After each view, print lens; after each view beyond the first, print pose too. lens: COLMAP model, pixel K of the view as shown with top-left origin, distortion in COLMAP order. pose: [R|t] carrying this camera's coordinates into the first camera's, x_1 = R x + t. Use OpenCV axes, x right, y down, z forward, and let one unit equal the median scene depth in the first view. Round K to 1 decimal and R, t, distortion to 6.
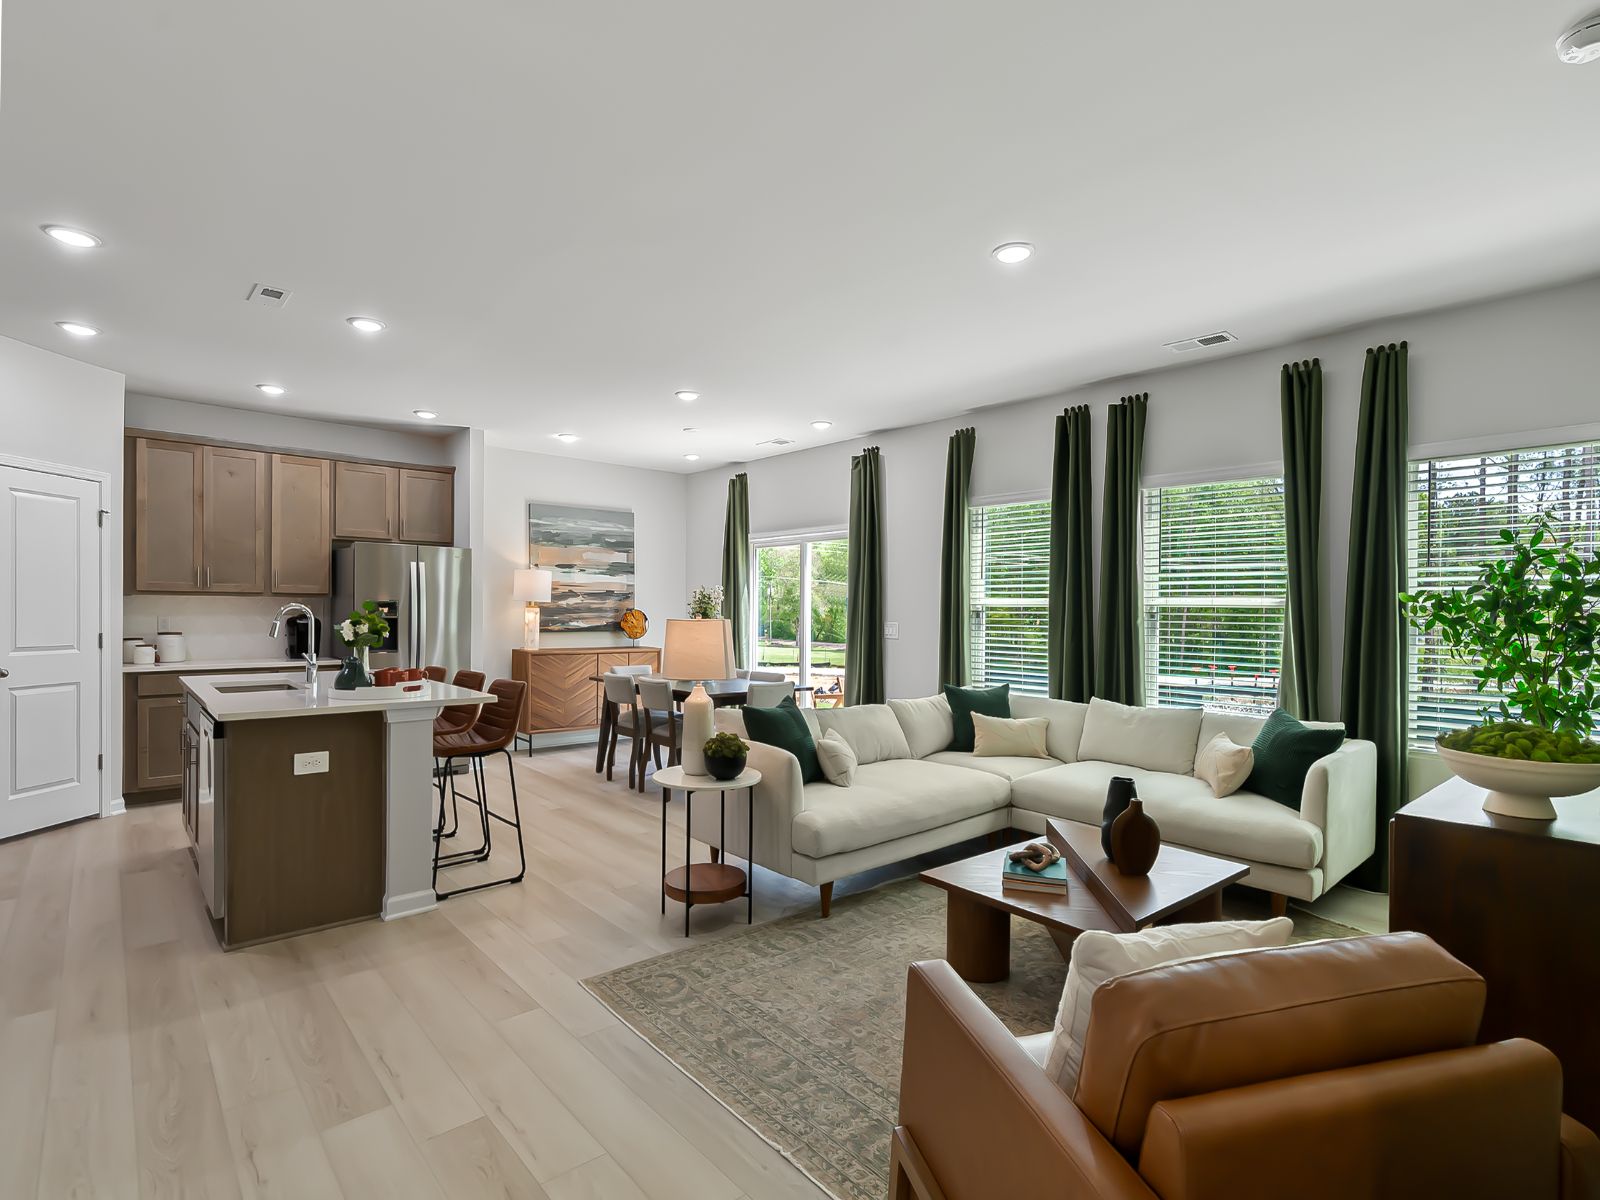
lens RADIAL K [[812.3, 0, 800.0], [0, 812.3, 600.0], [0, 0, 1]] dist [-0.048055, -0.000212]
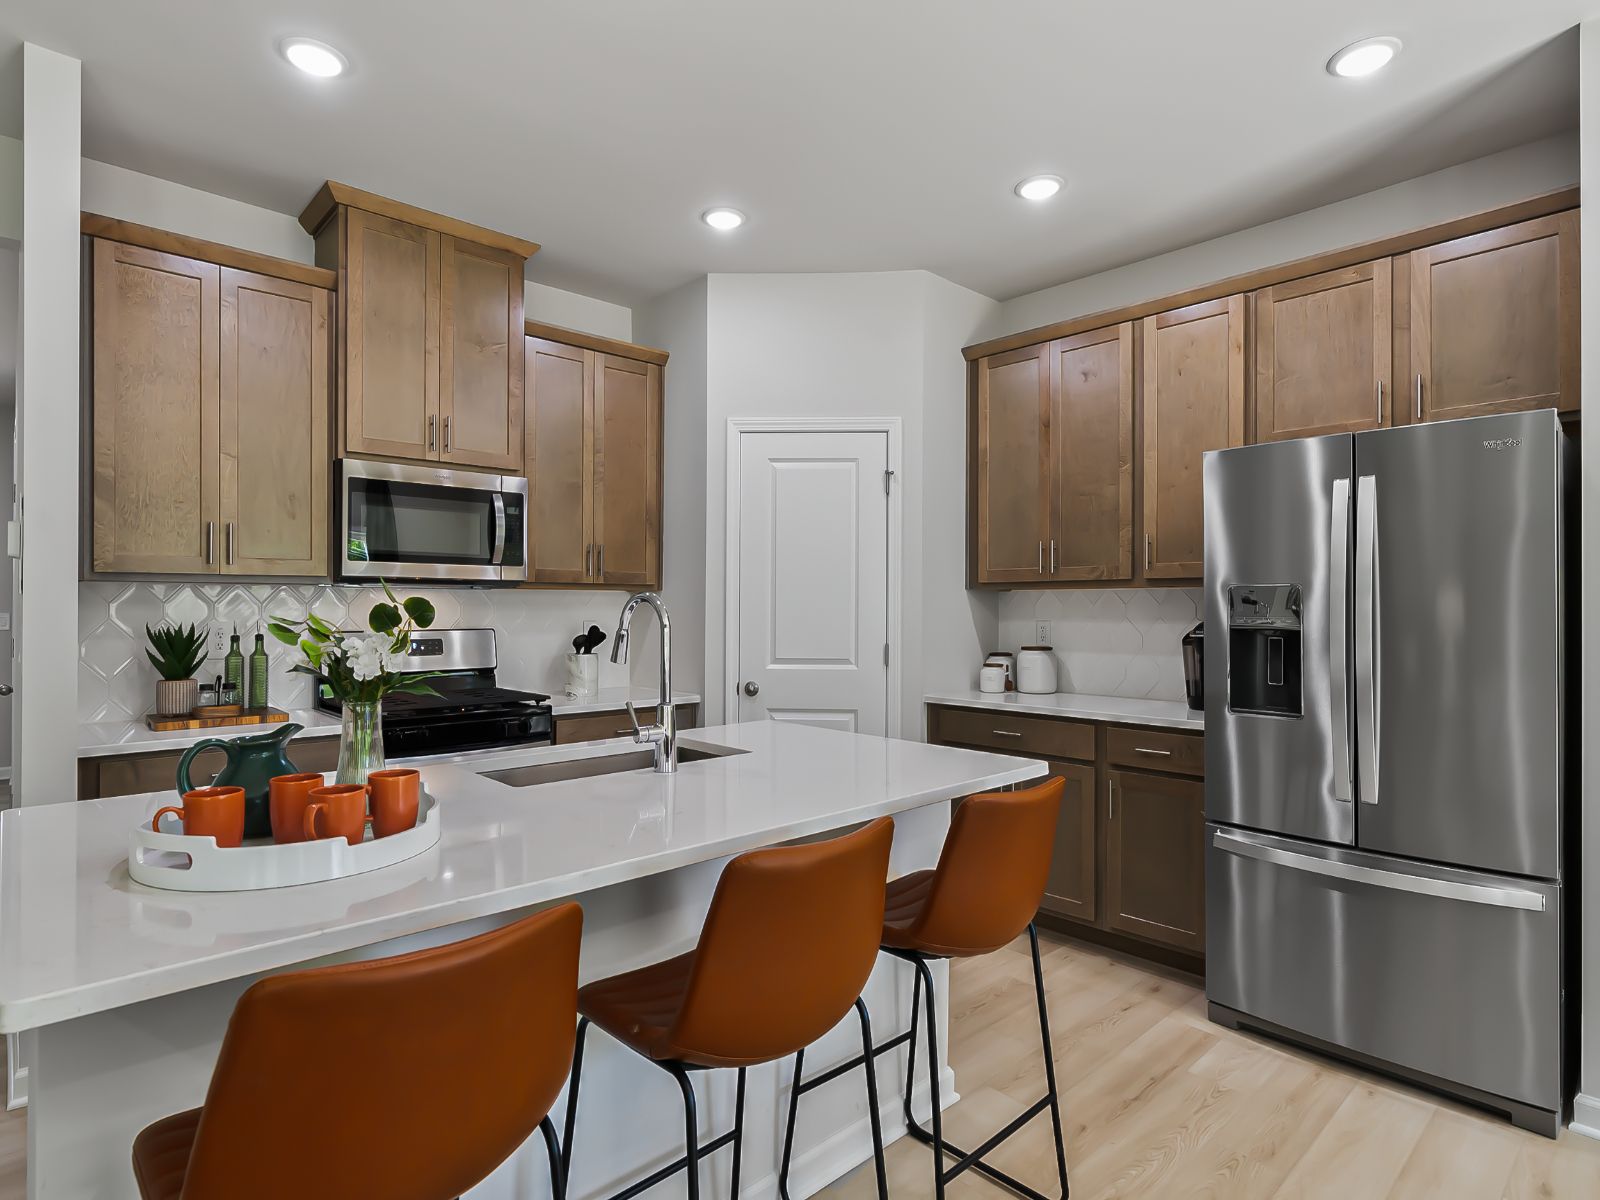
lens RADIAL K [[855.3, 0, 800.0], [0, 855.3, 600.0], [0, 0, 1]] dist [0.000433, -0.000073]
pose [[0.042289, -0.014383, -0.999002, -0.107222], [0.011493, 0.999837, -0.013909, 0.011228], [0.999039, -0.010894, 0.042447, 0.789828]]
